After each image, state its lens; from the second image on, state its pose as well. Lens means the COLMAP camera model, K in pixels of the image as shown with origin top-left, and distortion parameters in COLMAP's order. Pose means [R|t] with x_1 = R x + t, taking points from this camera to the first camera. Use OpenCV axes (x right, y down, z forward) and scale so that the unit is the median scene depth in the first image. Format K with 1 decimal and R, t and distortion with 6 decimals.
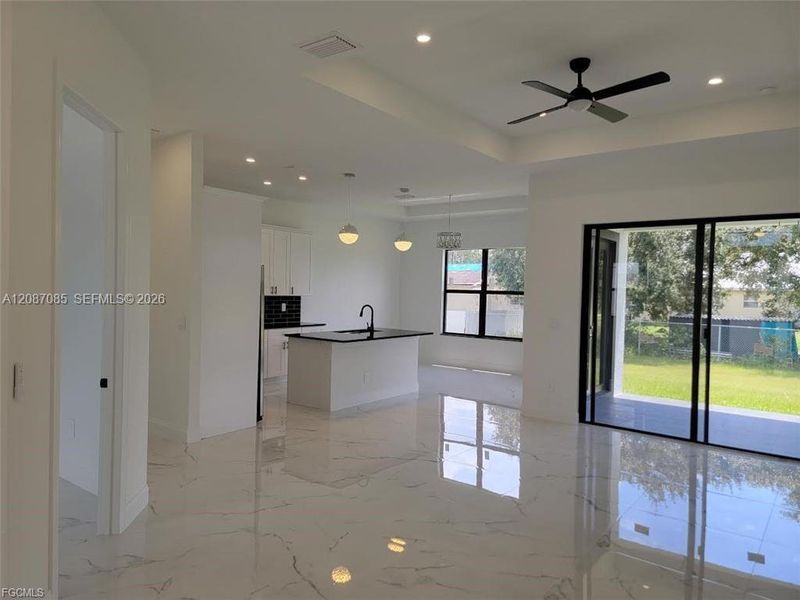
lens RADIAL K [[547.1, 0, 409.0], [0, 547.1, 302.7], [0, 0, 1]] dist [0.021079, -0.004682]
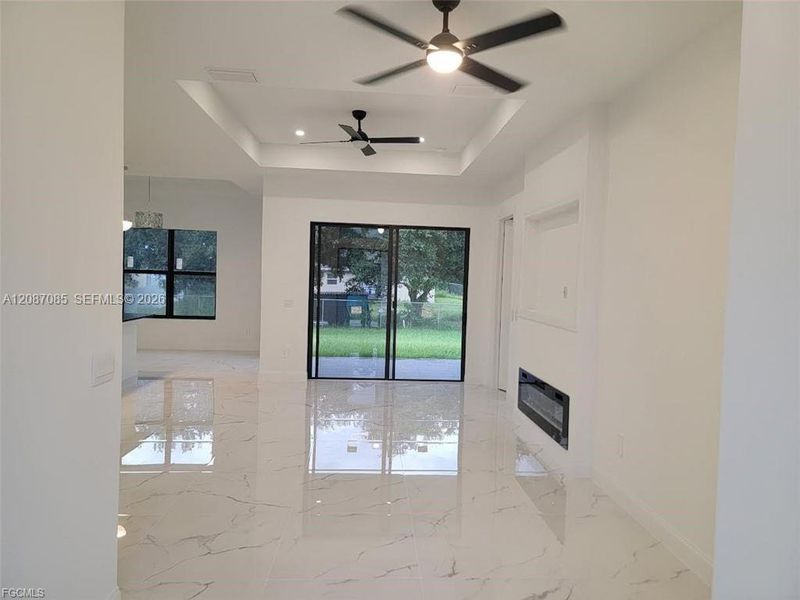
lens RADIAL K [[547.1, 0, 409.0], [0, 547.1, 302.7], [0, 0, 1]] dist [0.021079, -0.004682]
pose [[0.728319, -0.031110, 0.684532, -0.378911], [0.002676, 0.999090, 0.042559, -0.009874], [-0.685233, -0.029165, 0.727740, -0.074684]]
